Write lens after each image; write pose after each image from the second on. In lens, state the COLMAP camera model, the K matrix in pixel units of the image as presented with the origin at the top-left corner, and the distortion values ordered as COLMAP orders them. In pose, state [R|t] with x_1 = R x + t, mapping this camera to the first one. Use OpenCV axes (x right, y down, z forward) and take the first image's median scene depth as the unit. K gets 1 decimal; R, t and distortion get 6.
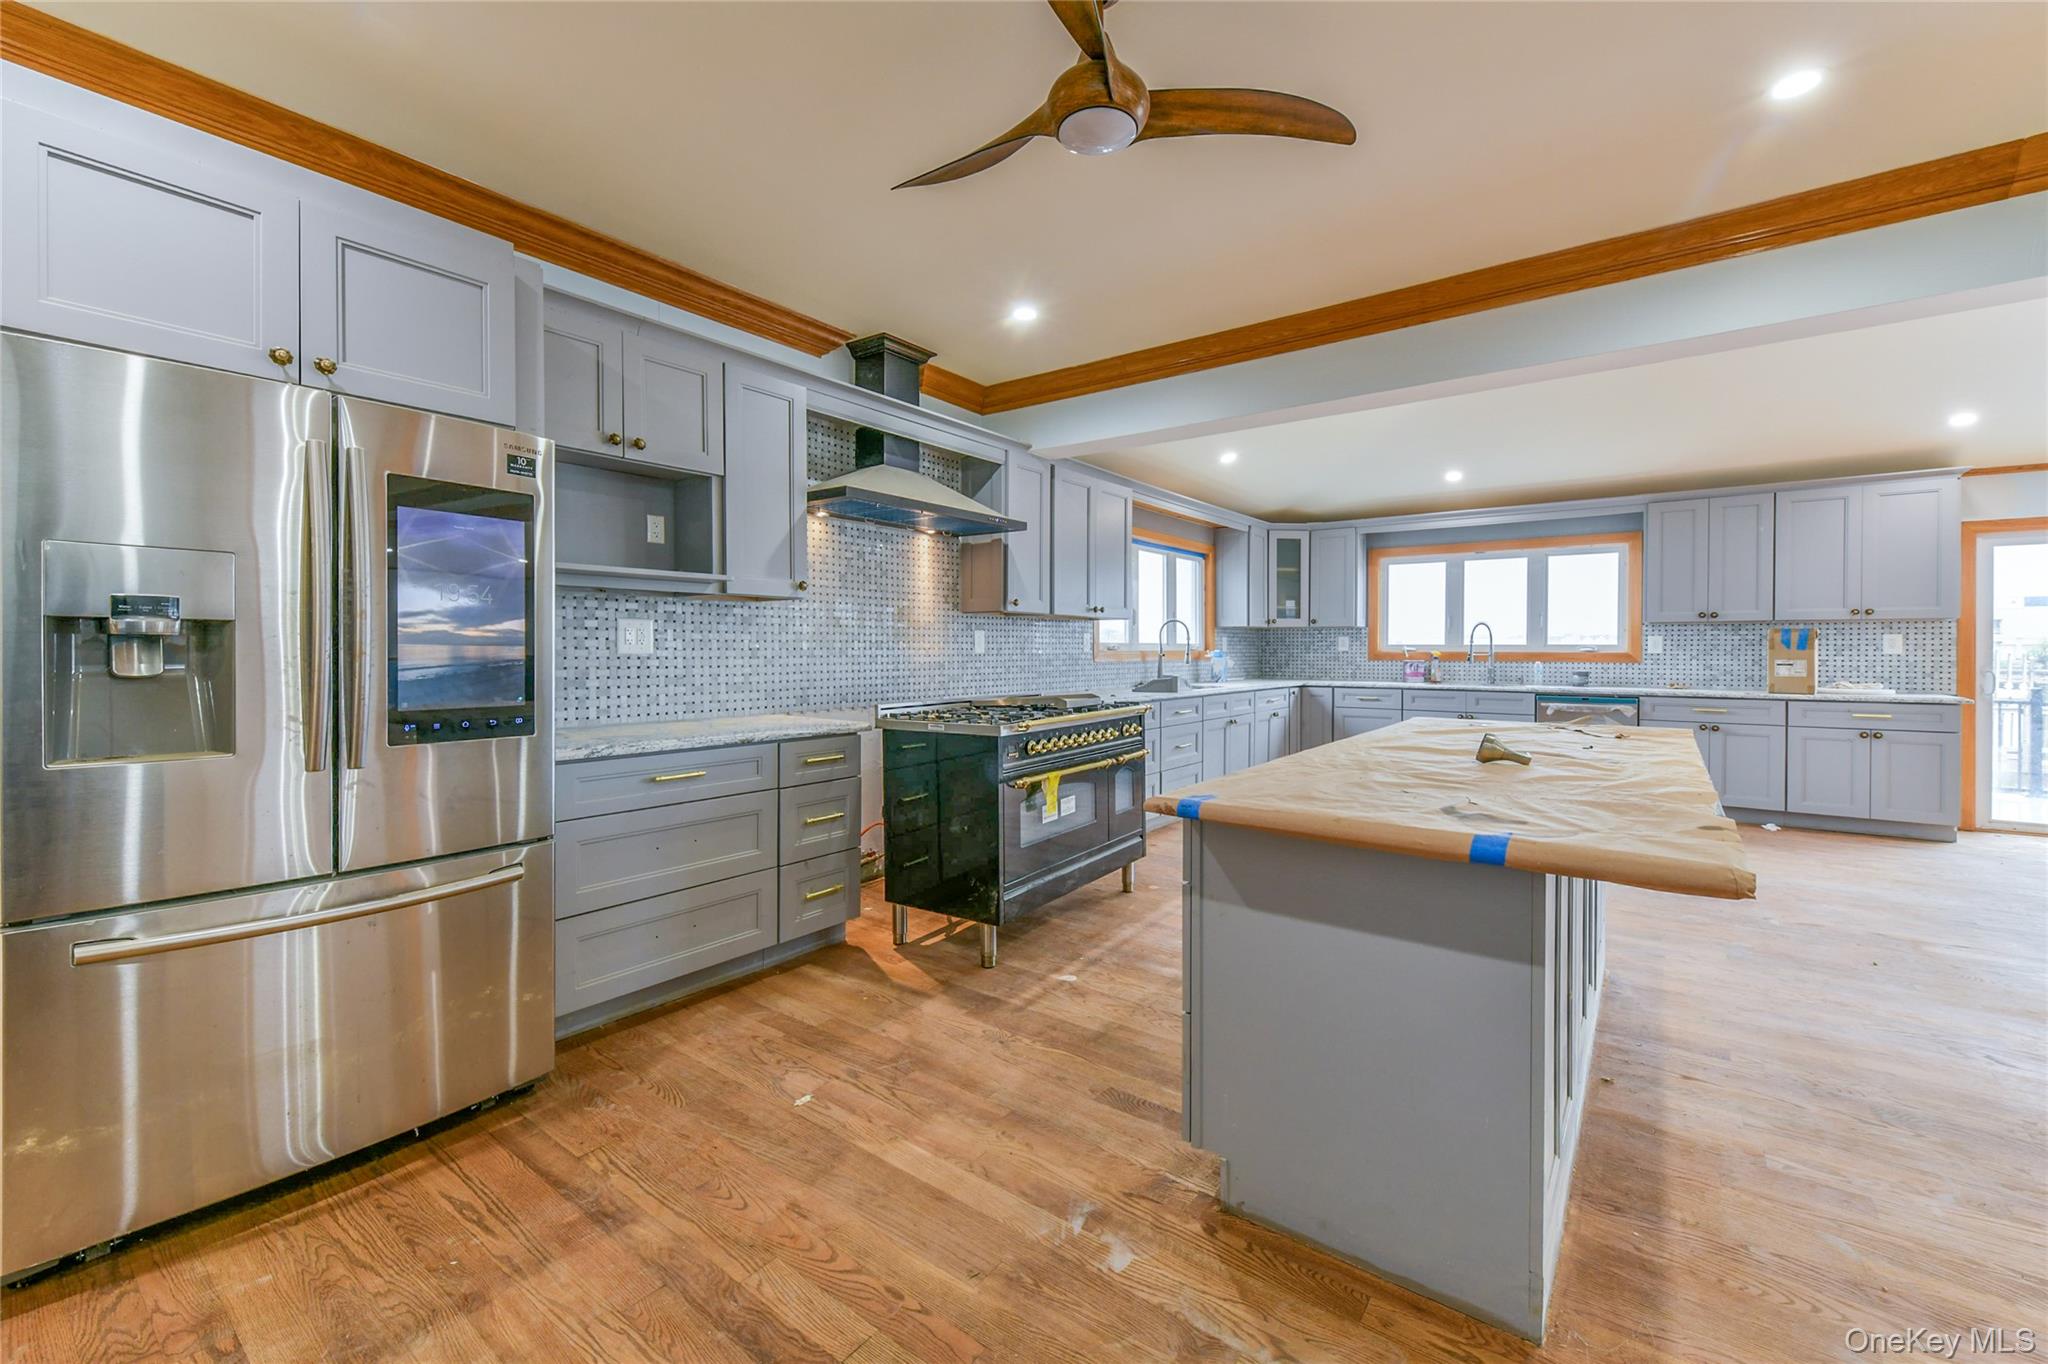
lens RADIAL K [[819.3, 0, 1125.7], [0, 819.3, 655.3], [0, 0, 1]] dist [0.001945, -0.000429]
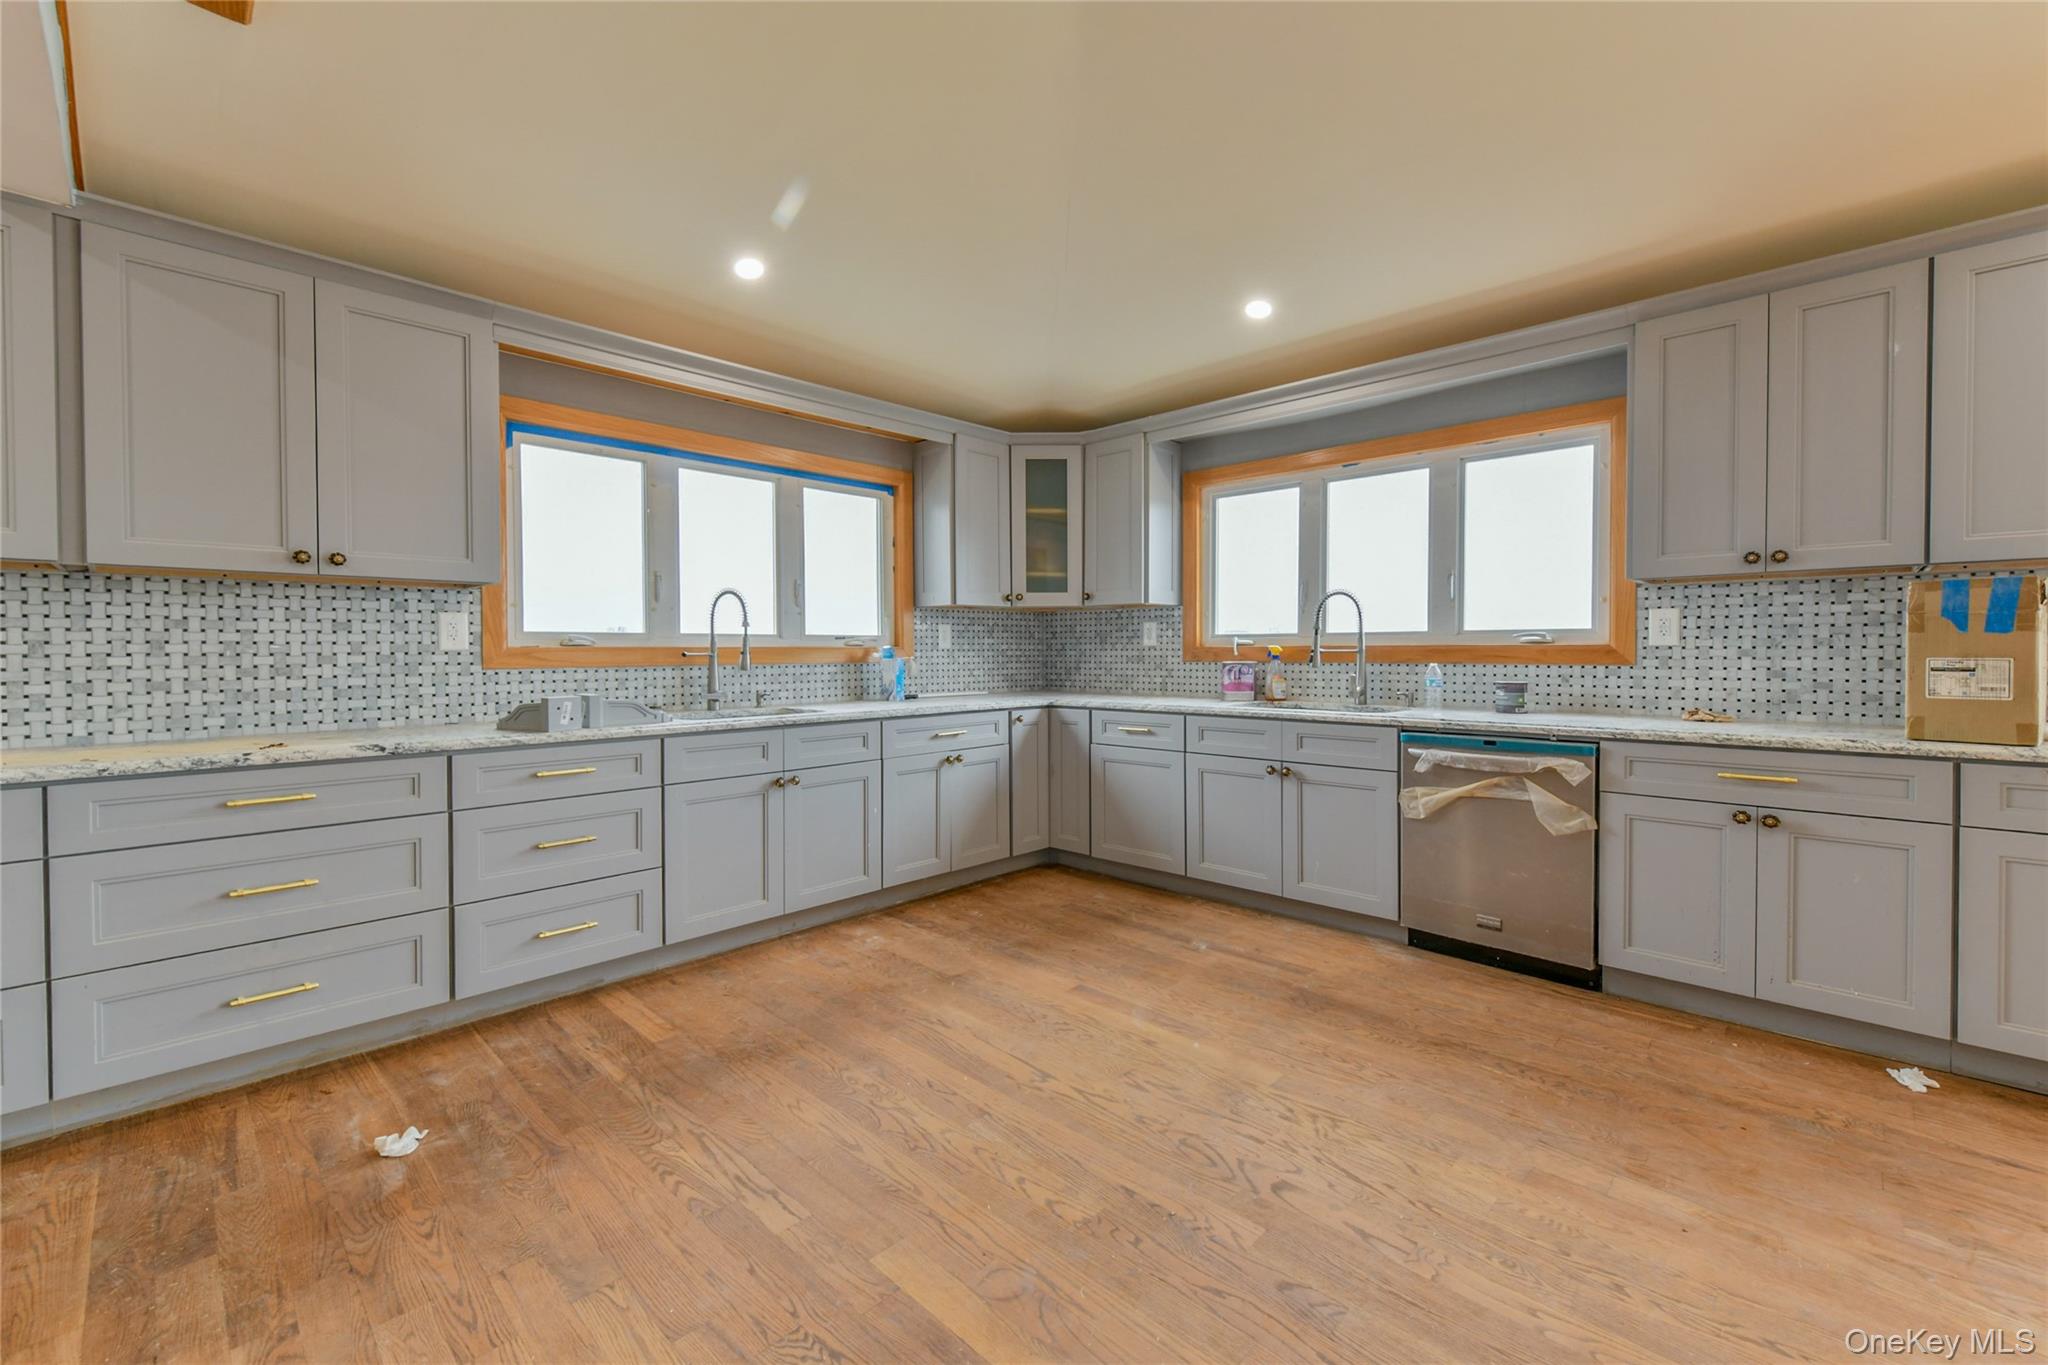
lens RADIAL K [[847.4, 0, 1117.3], [0, 847.4, 660.5], [0, 0, 1]] dist [0.000347, -0.000063]
pose [[0.991591, -0.004974, -0.129319, 0.400308], [0.005822, 0.999964, 0.006179, 0.001705], [0.129284, -0.006880, 0.991584, 0.474564]]
